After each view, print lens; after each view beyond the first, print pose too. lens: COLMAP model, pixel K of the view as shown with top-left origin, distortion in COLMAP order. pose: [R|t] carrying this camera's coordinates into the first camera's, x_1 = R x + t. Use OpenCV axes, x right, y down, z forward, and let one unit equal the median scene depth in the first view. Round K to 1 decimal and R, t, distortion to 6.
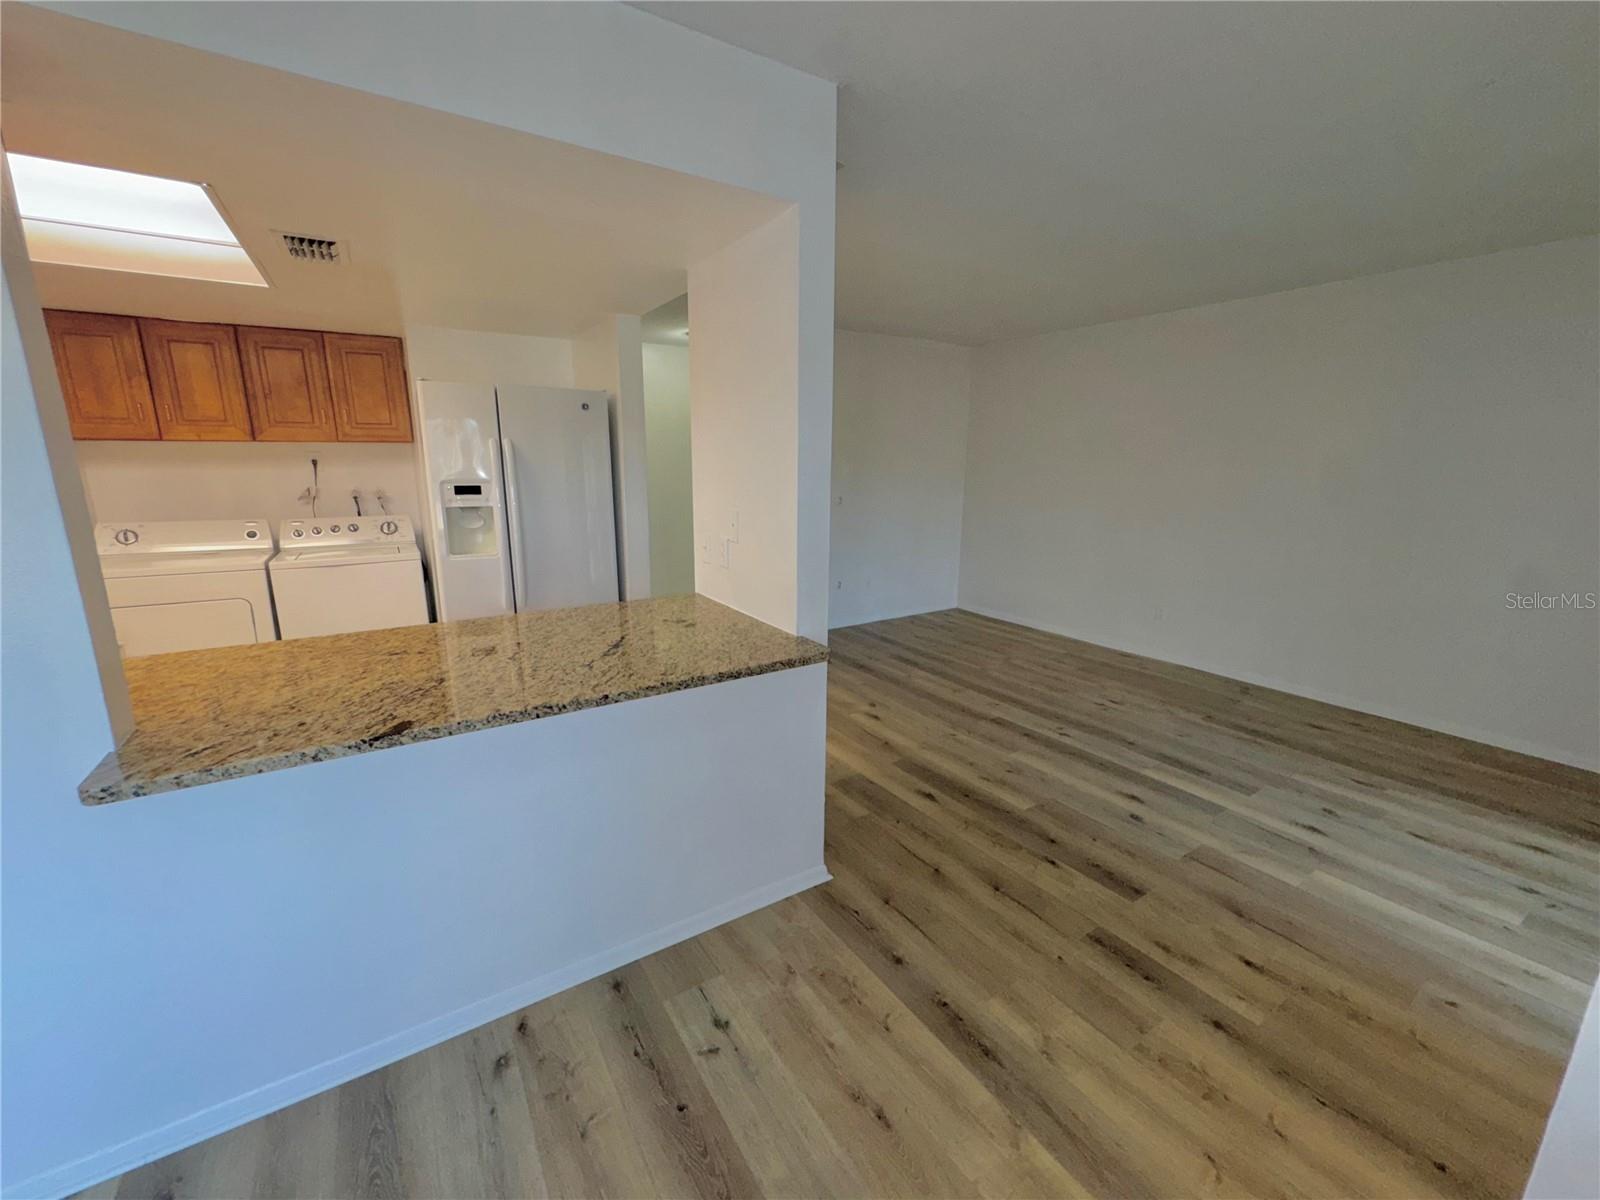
lens RADIAL K [[639.9, 0, 799.5], [0, 639.9, 598.5], [0, 0, 1]] dist [-0.004005, 0.000692]
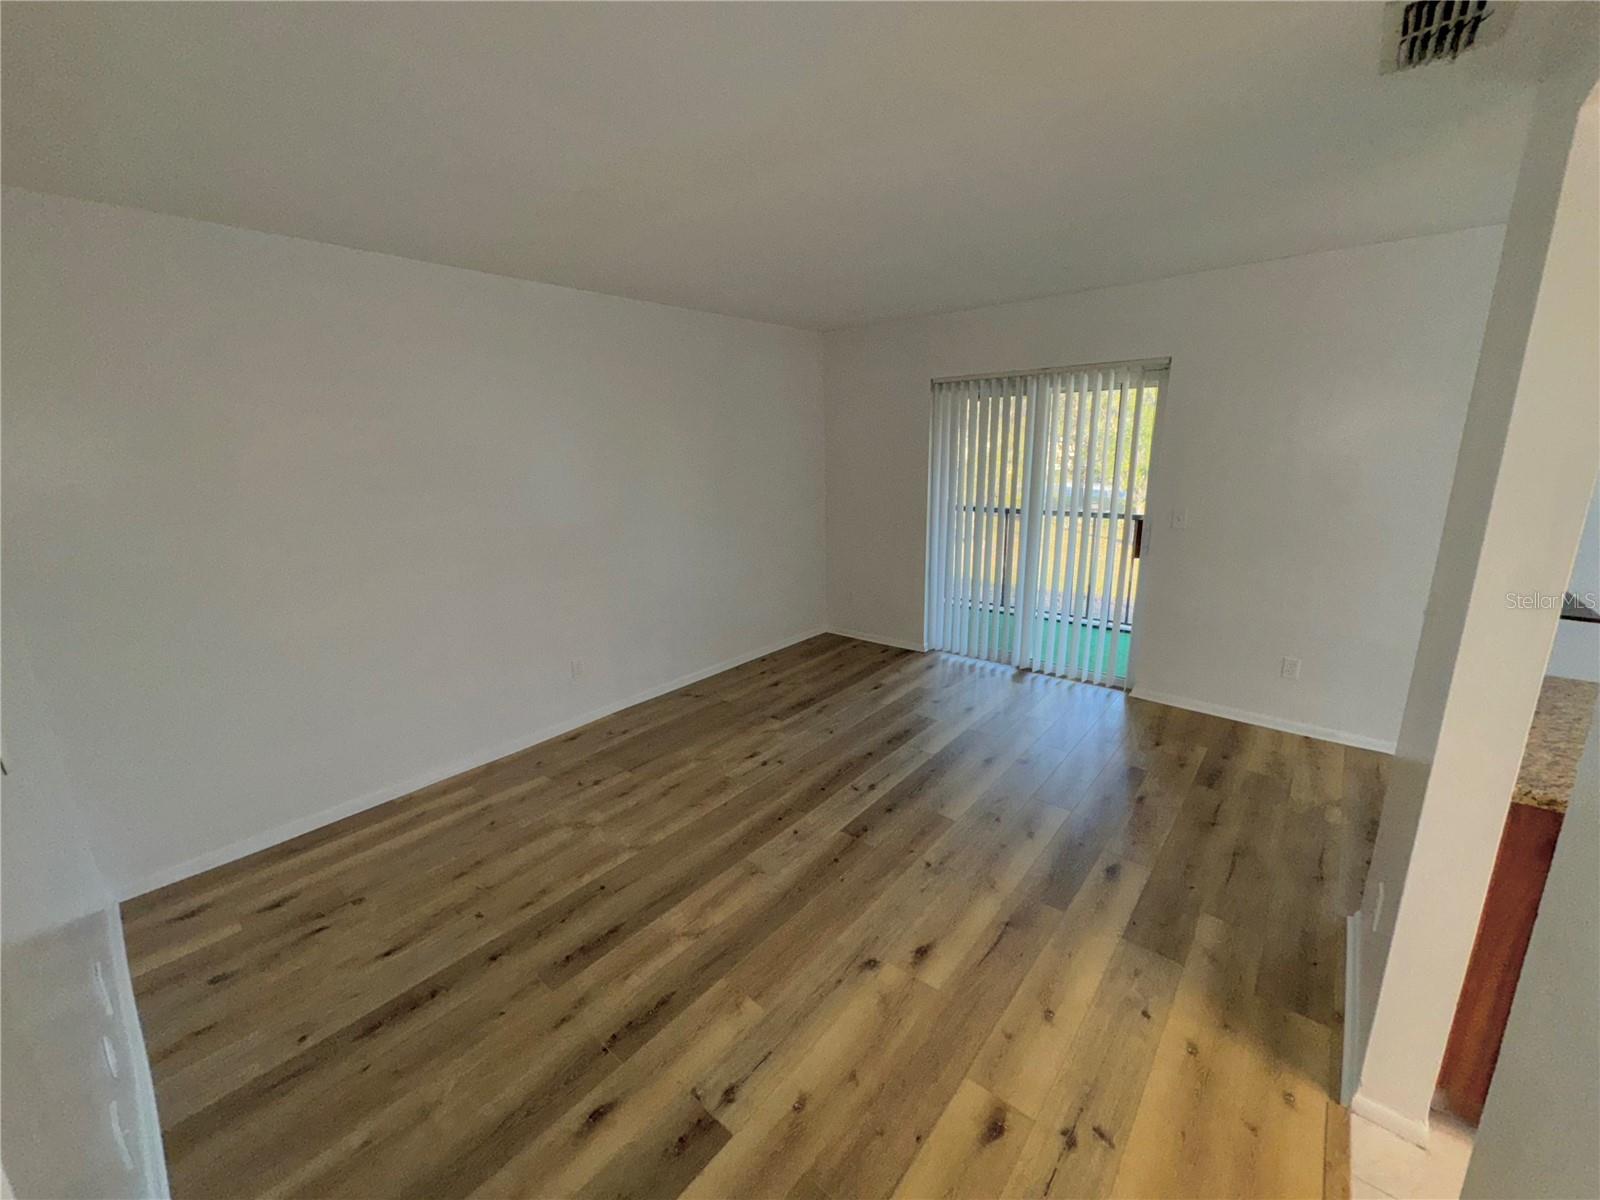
lens RADIAL K [[639.9, 0, 797.1], [0, 639.9, 594.4], [0, 0, 1]] dist [-0.004005, 0.000692]
pose [[-0.288151, -0.220582, 0.931833, -0.380293], [0.225658, 0.930060, 0.289942, -0.369895], [-0.930617, 0.293823, -0.218222, 1.402079]]
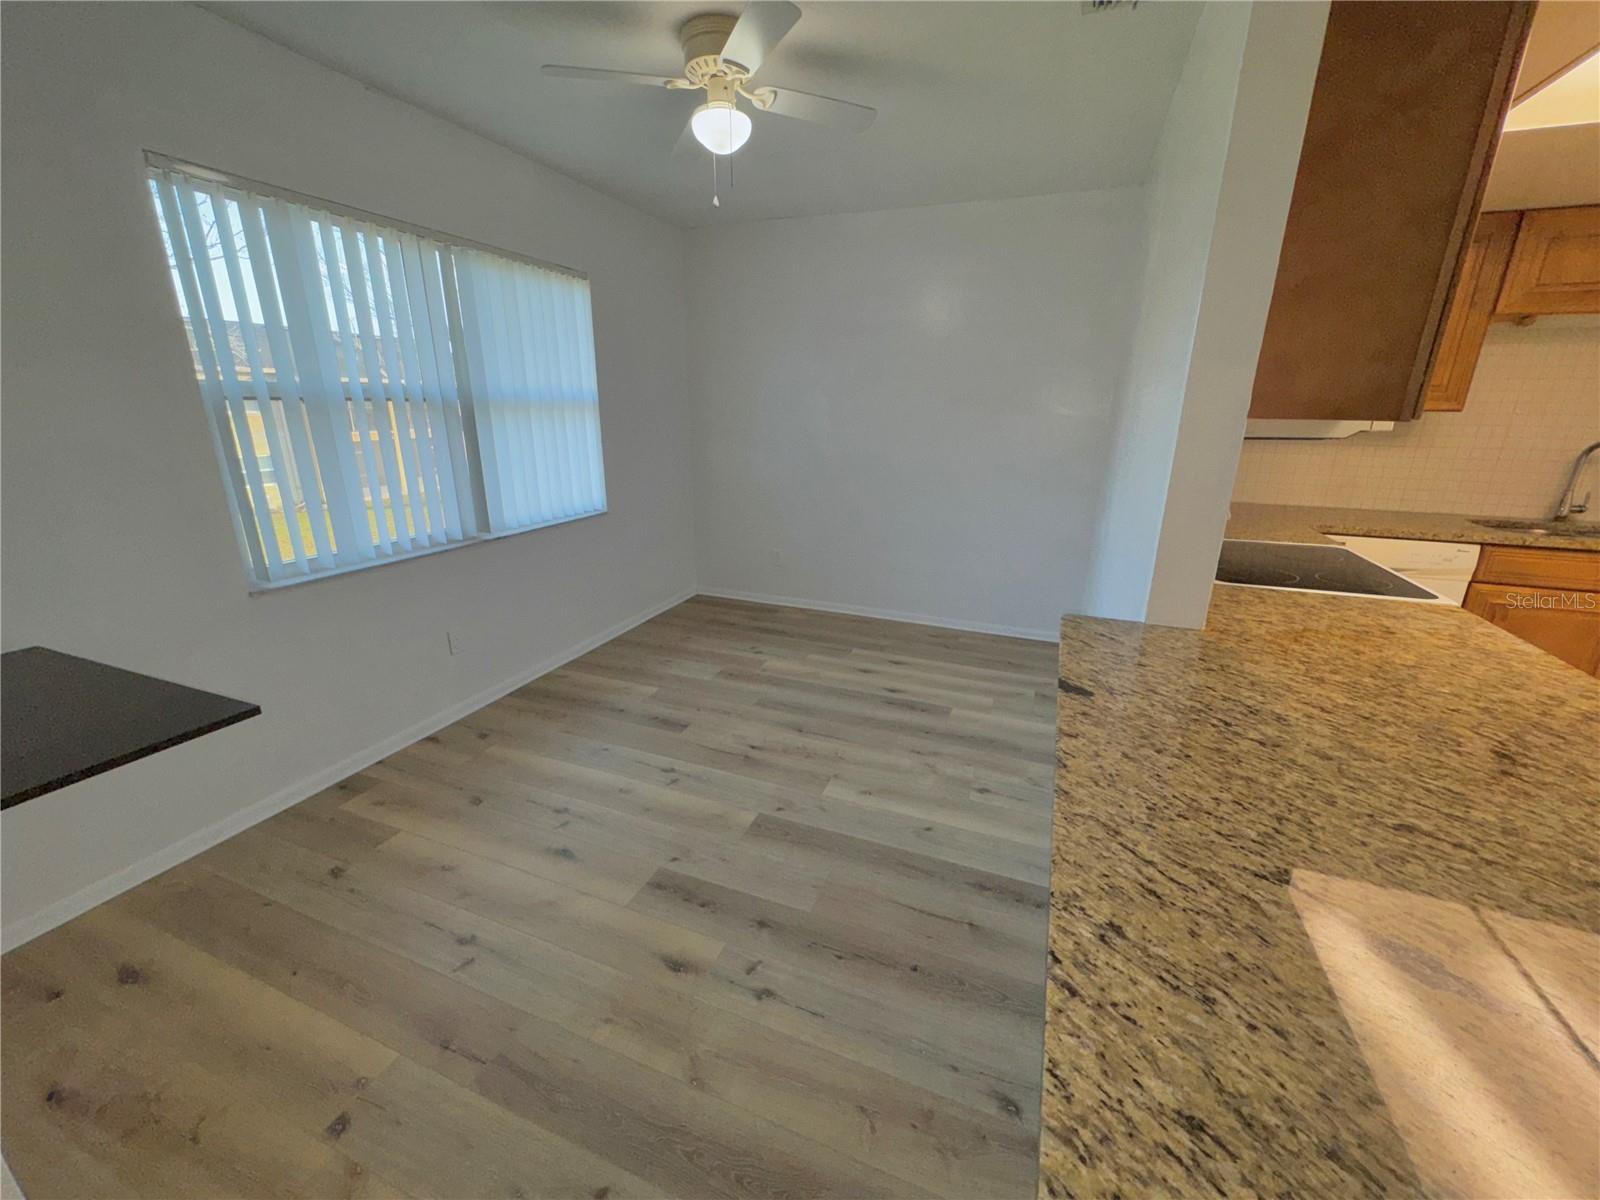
lens RADIAL K [[639.9, 0, 798.6], [0, 639.9, 598.2], [0, 0, 1]] dist [-0.004005, 0.000692]
pose [[-0.814230, 0.159054, -0.558329, 0.067885], [-0.137000, 0.881930, 0.451032, -0.112014], [0.564146, 0.443735, -0.696304, 0.594946]]
